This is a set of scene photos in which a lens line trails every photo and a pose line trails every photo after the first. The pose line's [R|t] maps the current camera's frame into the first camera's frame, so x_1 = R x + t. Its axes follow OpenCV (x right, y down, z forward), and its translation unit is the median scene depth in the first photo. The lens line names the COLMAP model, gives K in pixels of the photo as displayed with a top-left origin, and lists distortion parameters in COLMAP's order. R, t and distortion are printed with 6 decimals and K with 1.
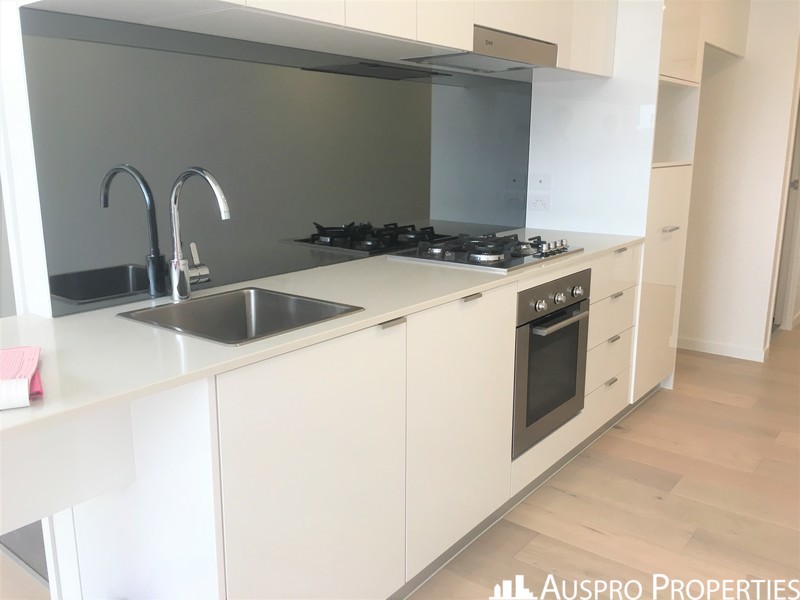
lens RADIAL K [[673.9, 0, 397.2], [0, 673.9, 298.8], [0, 0, 1]] dist [-0.006677, -0.037044]
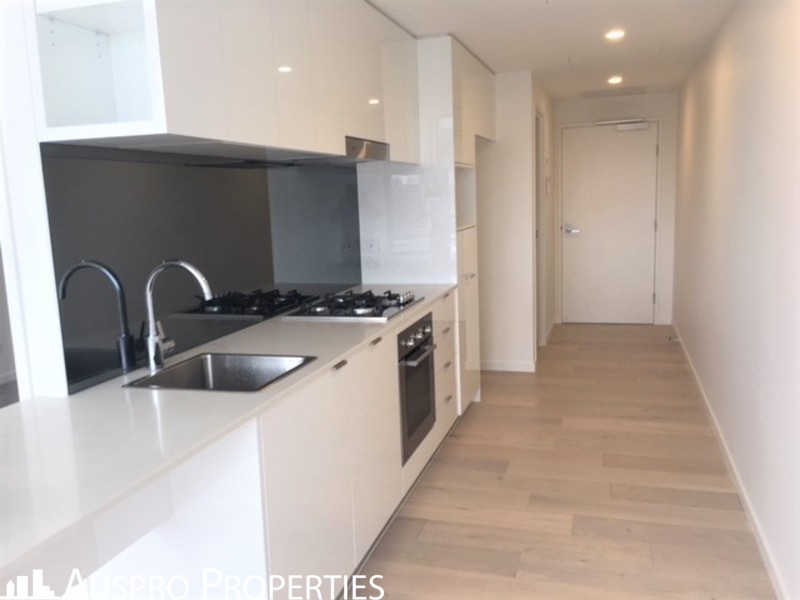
lens RADIAL K [[682.0, 0, 402.0], [0, 682.0, 300.5], [0, 0, 1]] dist [-0.044501, 0.005914]
pose [[0.921614, -0.088017, 0.377995, -0.261847], [0.116051, 0.991882, -0.051991, -0.004723], [-0.370350, 0.091782, 0.924347, -0.200210]]
